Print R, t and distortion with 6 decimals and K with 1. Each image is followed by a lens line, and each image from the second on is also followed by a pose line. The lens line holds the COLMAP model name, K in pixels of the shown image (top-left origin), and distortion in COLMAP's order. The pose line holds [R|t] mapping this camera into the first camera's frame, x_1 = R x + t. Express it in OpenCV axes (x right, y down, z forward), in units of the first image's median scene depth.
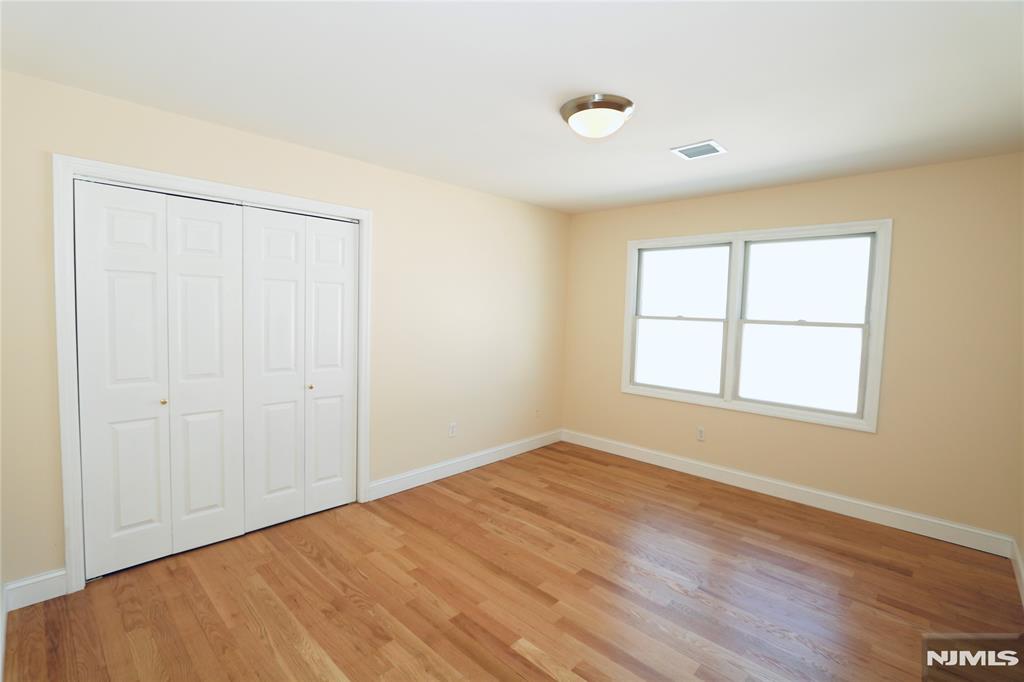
lens RADIAL K [[467.8, 0, 505.3], [0, 467.8, 343.0], [0, 0, 1]] dist [-0.021152, 0.003531]
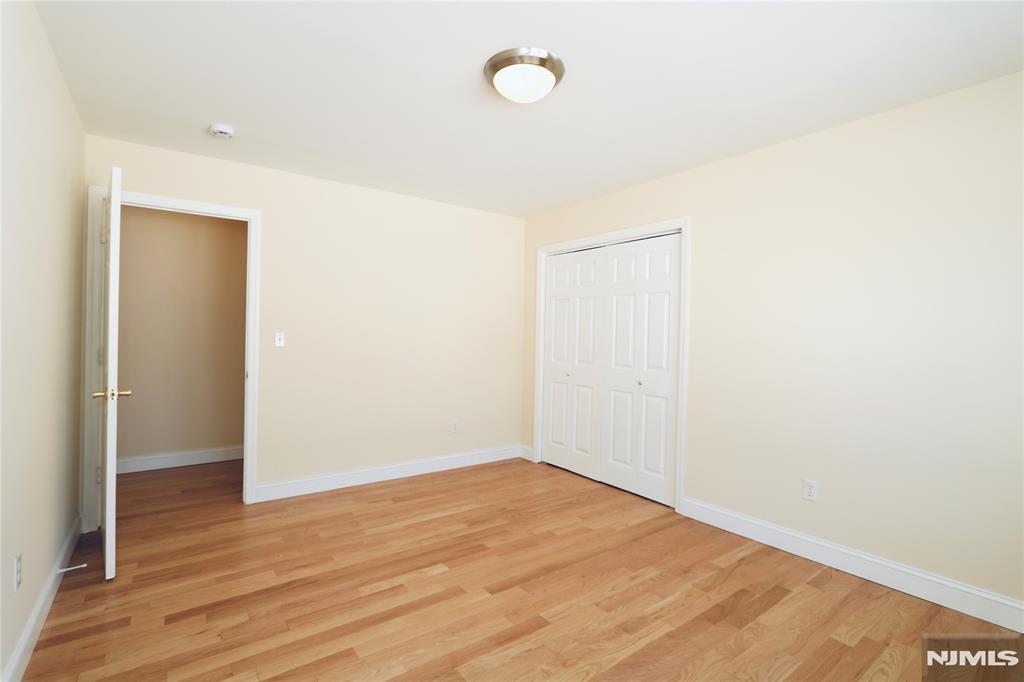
lens RADIAL K [[467.8, 0, 500.8], [0, 467.8, 344.4], [0, 0, 1]] dist [-0.021152, 0.003531]
pose [[-0.173860, -0.006070, -0.984752, 0.826139], [-0.100288, 0.994891, 0.011573, 0.019104], [0.979650, 0.100771, -0.173581, 0.879281]]
